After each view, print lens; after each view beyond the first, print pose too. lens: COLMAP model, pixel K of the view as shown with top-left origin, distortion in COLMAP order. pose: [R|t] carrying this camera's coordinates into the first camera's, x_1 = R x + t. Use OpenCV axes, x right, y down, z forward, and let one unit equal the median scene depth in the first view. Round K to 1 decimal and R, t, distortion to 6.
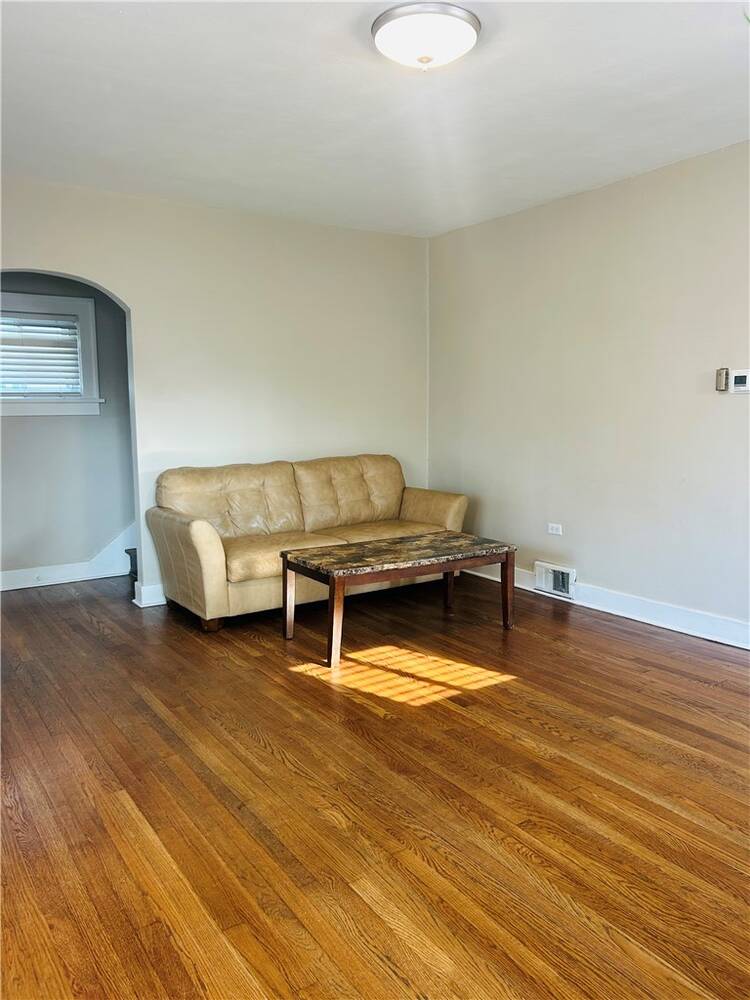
lens RADIAL K [[747.0, 0, 375.0], [0, 747.0, 500.0], [0, 0, 1]] dist [0.087386, -0.108409]
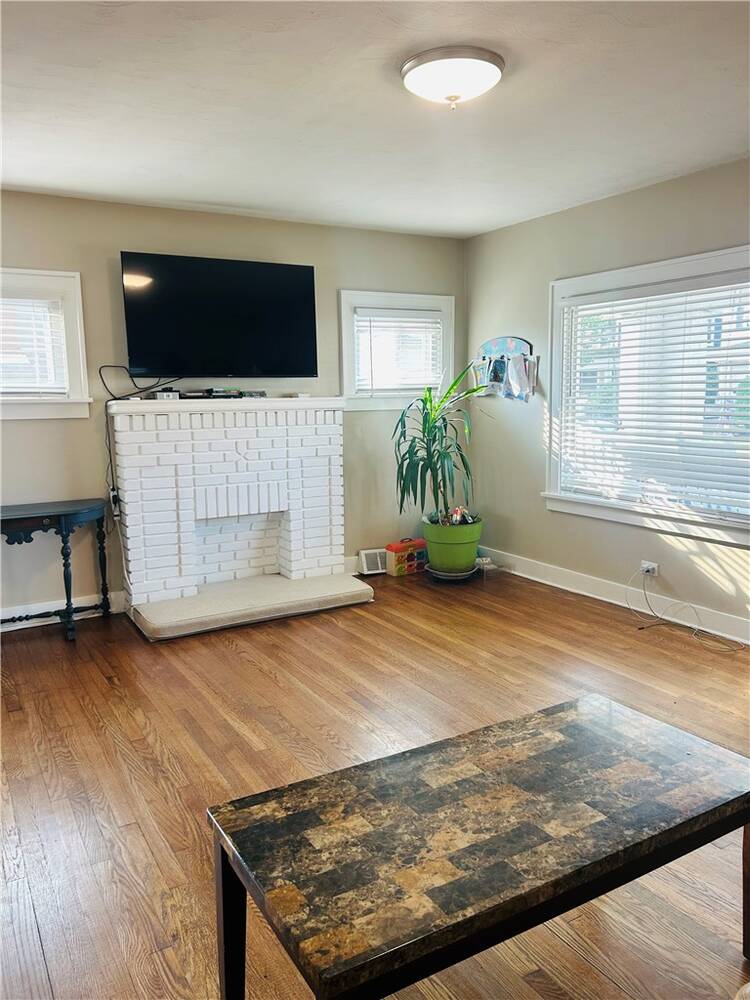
lens RADIAL K [[747.0, 0, 375.0], [0, 747.0, 500.0], [0, 0, 1]] dist [0.087386, -0.108409]
pose [[-0.997843, 0.014134, 0.064112, 0.115860], [0.030343, 0.965281, 0.259445, -0.325813], [-0.058219, 0.260831, -0.963627, 2.193967]]
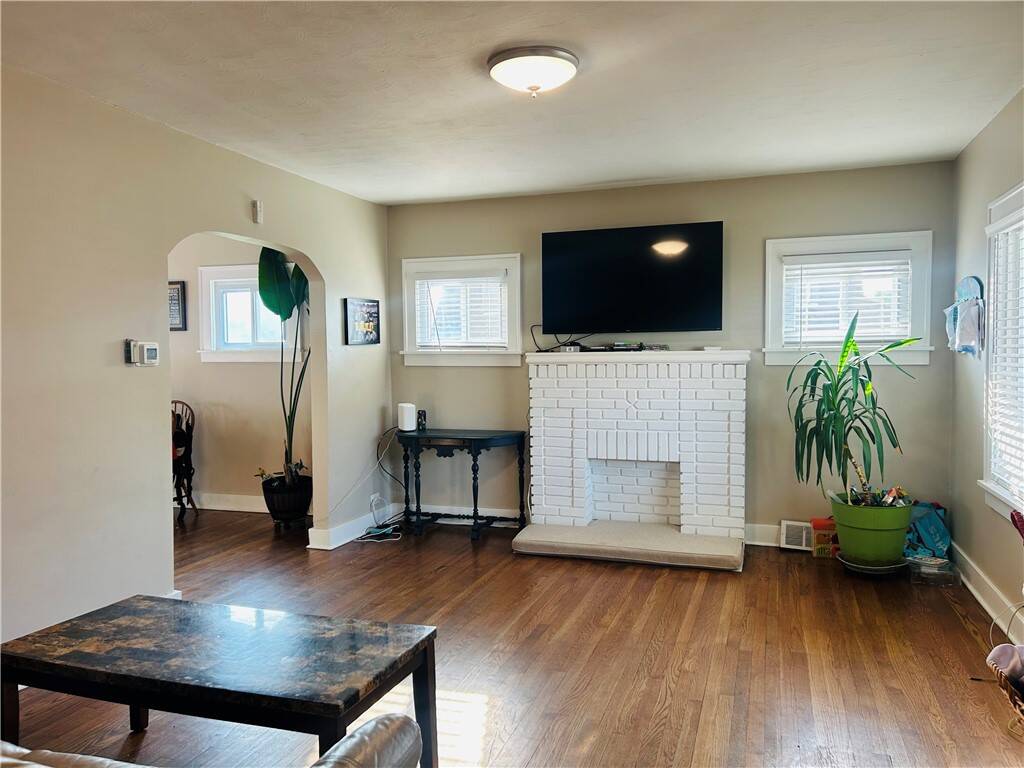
lens RADIAL K [[765.0, 0, 517.3], [0, 765.0, 380.6], [0, 0, 1]] dist [0.087386, -0.108409]
pose [[-0.612666, -0.014377, 0.790211, -0.890578], [0.106599, 0.989195, 0.100645, -0.256930], [-0.783120, 0.145898, -0.604514, 1.842310]]
